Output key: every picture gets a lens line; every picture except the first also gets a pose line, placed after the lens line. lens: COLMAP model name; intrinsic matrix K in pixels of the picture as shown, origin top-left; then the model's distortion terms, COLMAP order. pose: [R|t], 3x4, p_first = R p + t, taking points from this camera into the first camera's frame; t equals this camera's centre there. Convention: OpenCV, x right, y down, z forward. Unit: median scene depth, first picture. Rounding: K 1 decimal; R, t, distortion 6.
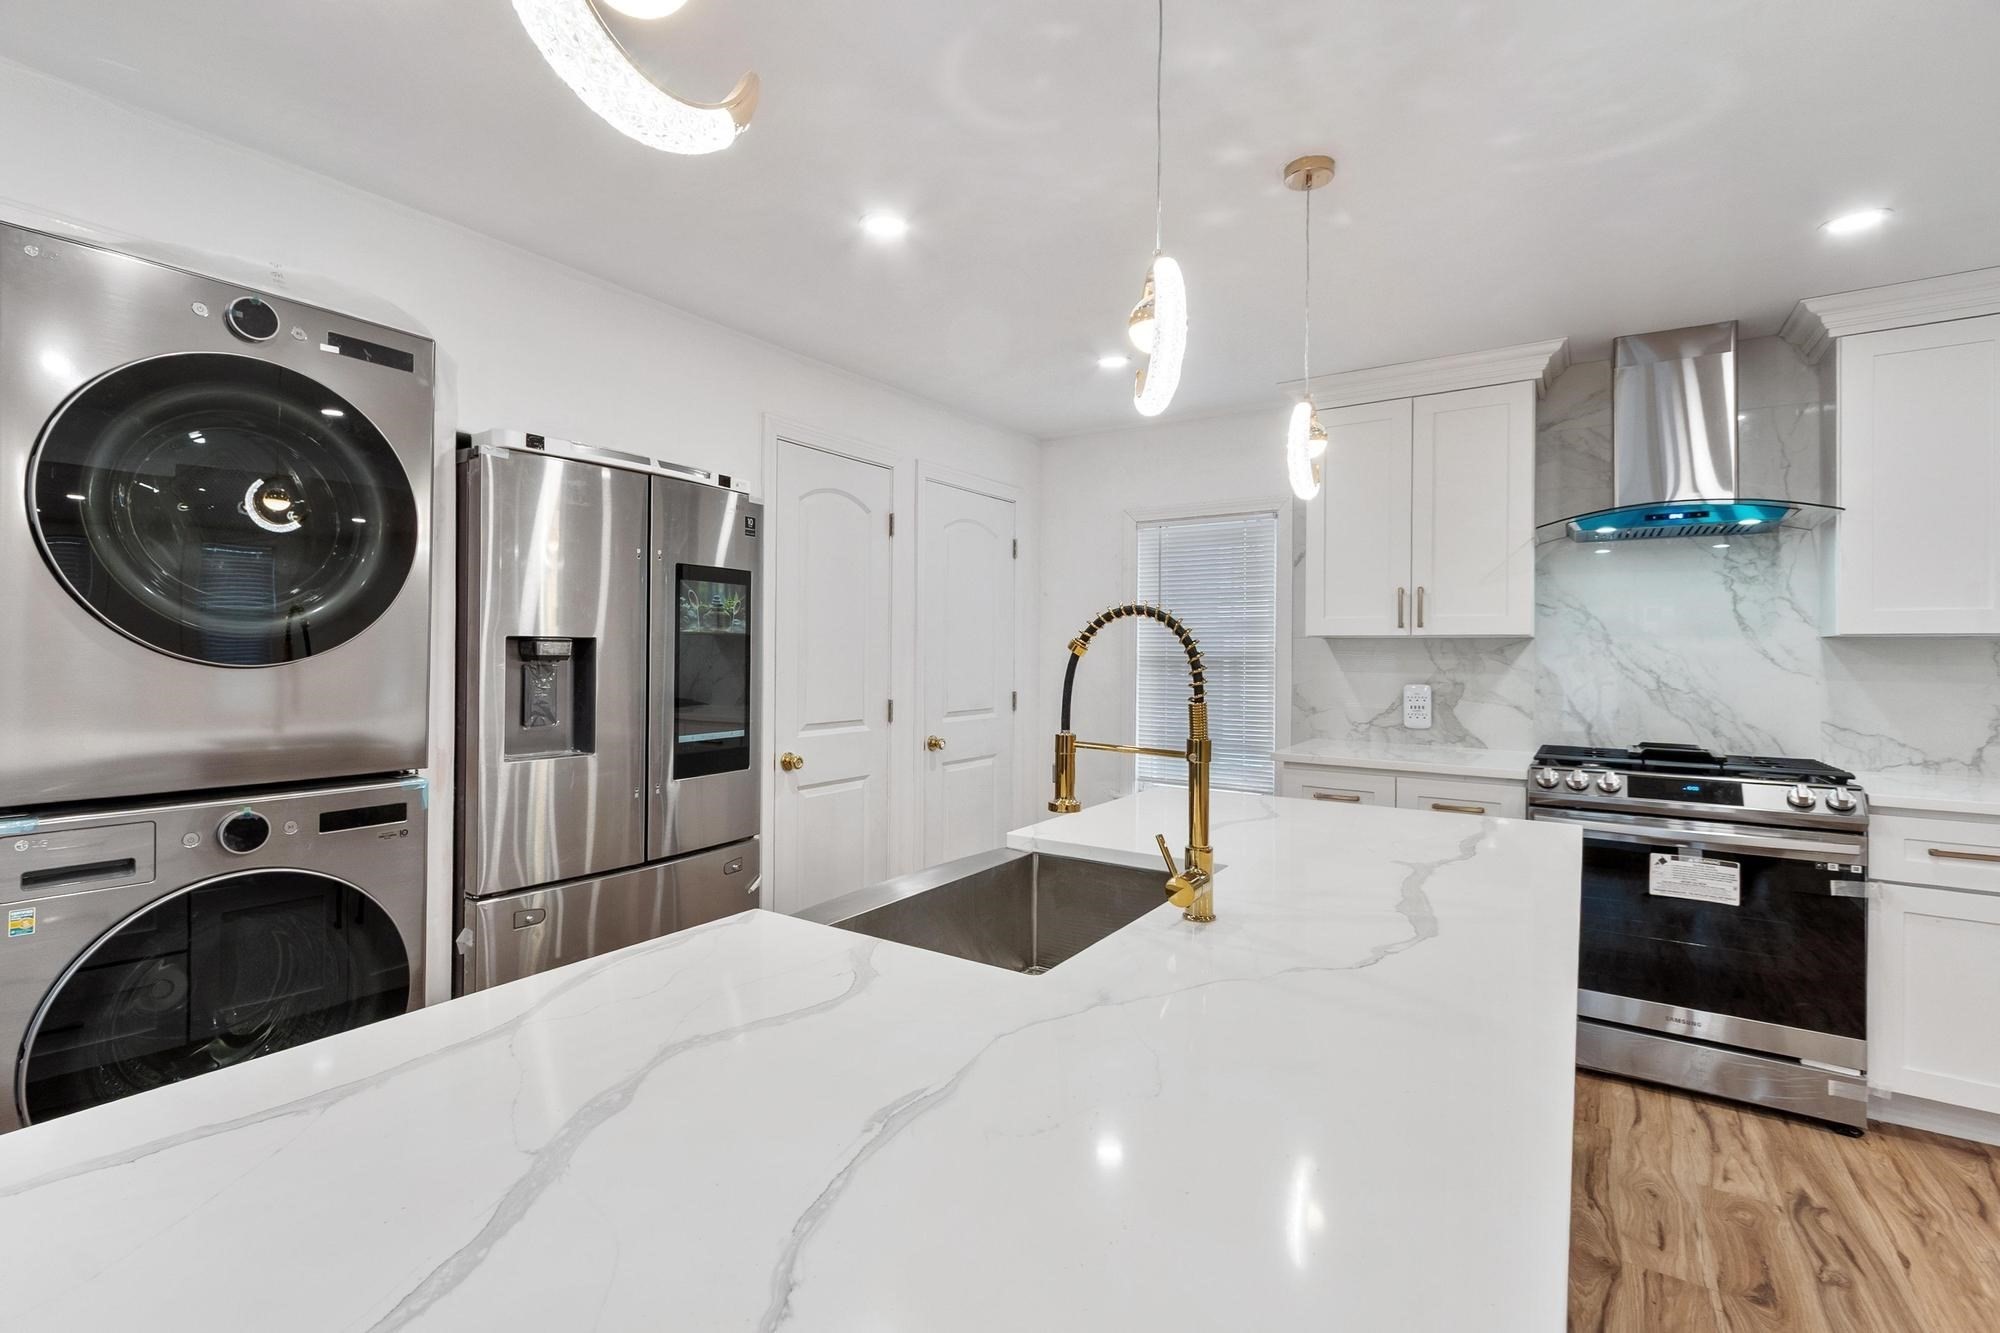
lens RADIAL K [[902.5, 0, 1000.0], [0, 902.5, 666.5], [0, 0, 1]] dist [0.006736, -0.000404]
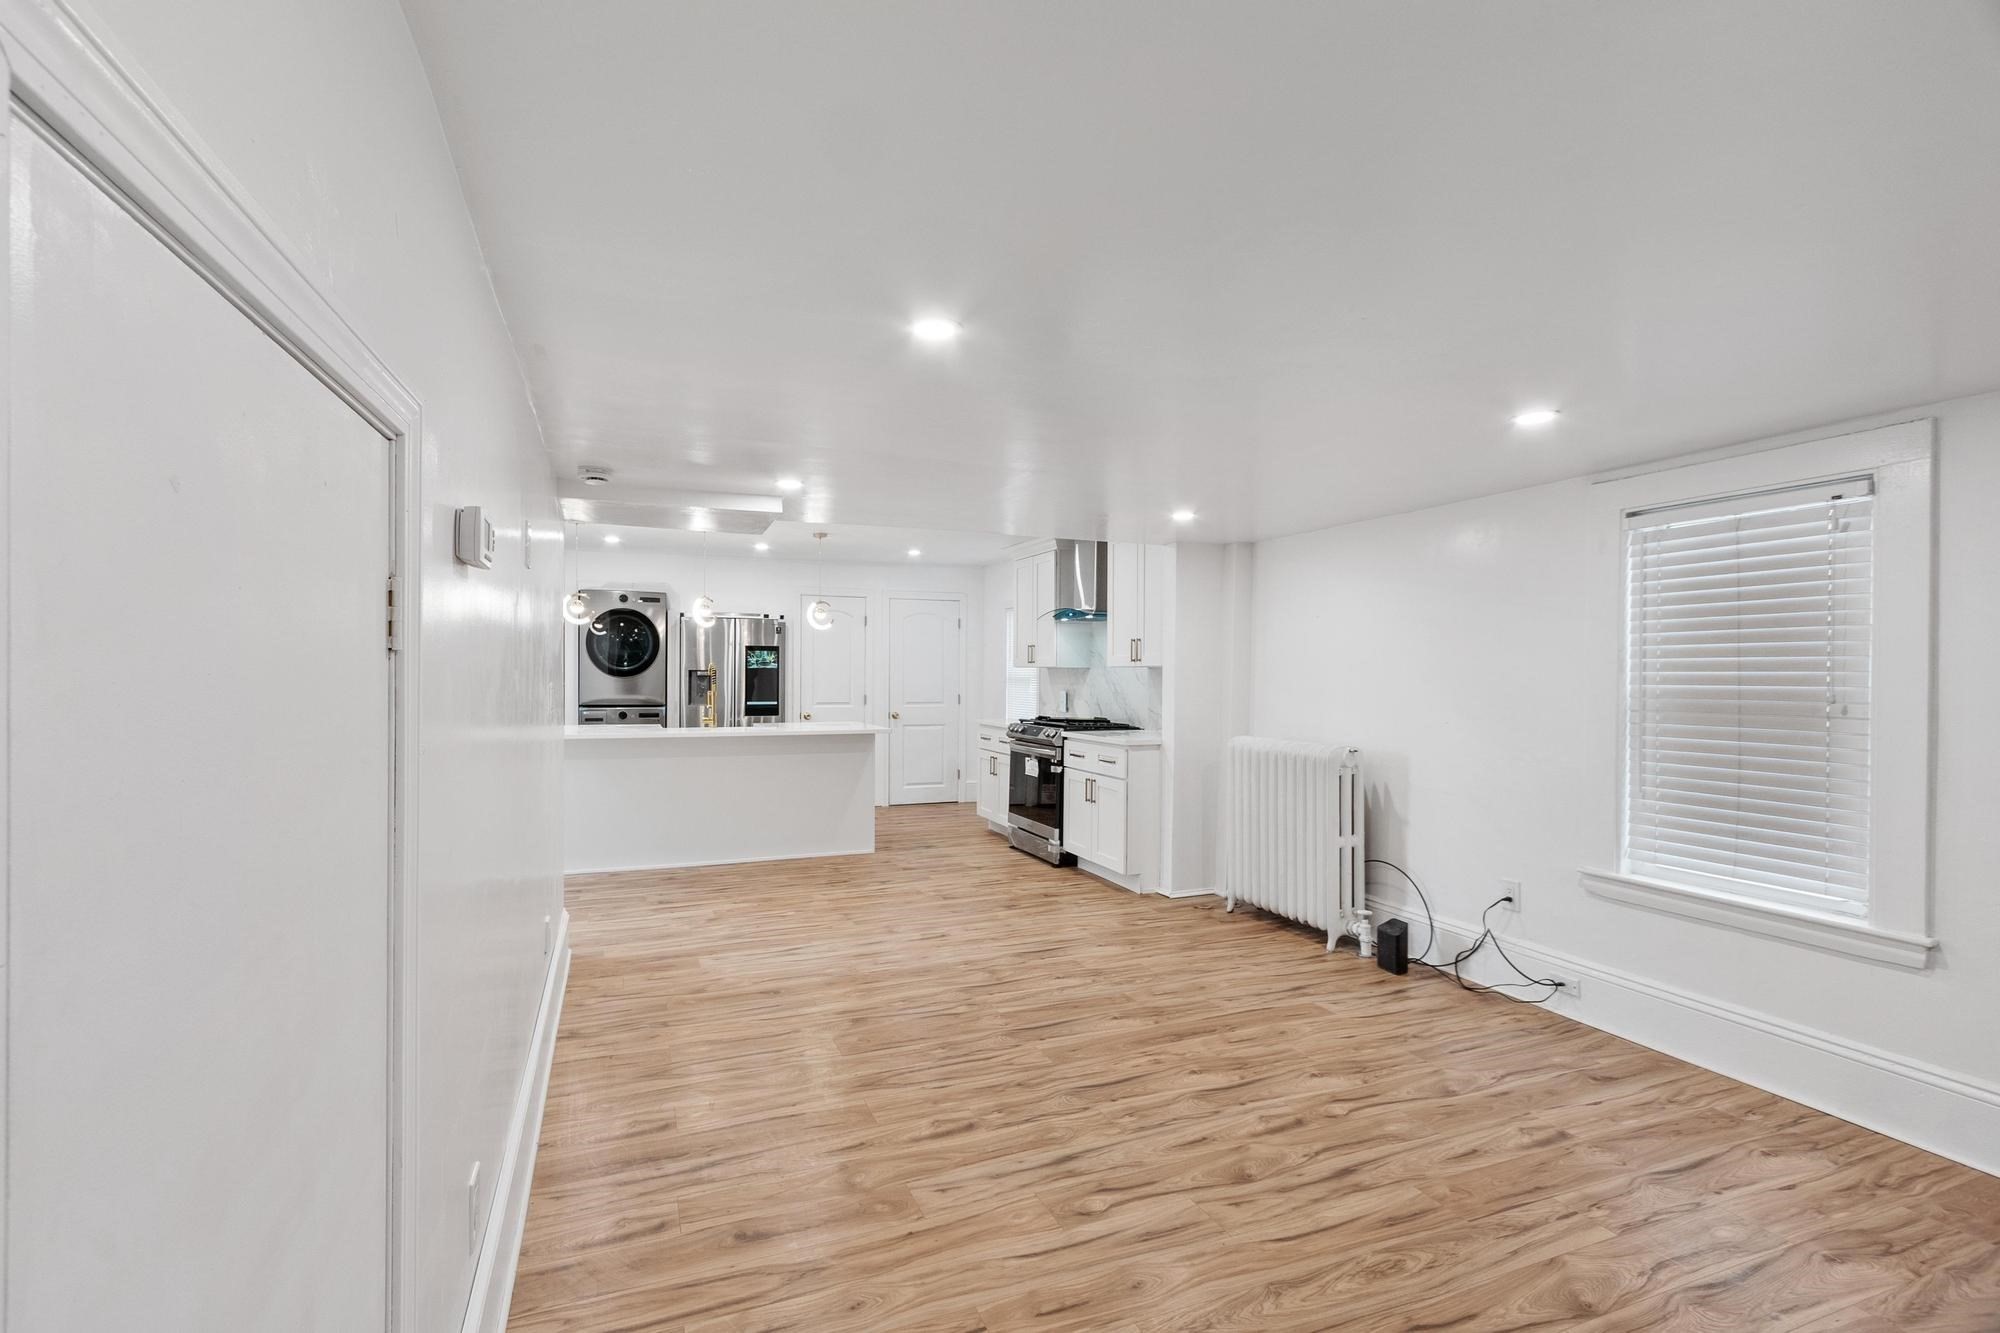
lens RADIAL K [[904.7, 0, 1000.0], [0, 904.7, 666.5], [0, 0, 1]] dist [-0.001152, -0.000400]
pose [[0.832587, -0.008176, -0.553834, 1.971824], [-0.008564, 0.999582, -0.027631, 0.032383], [0.553828, 0.027748, 0.832169, -1.028851]]
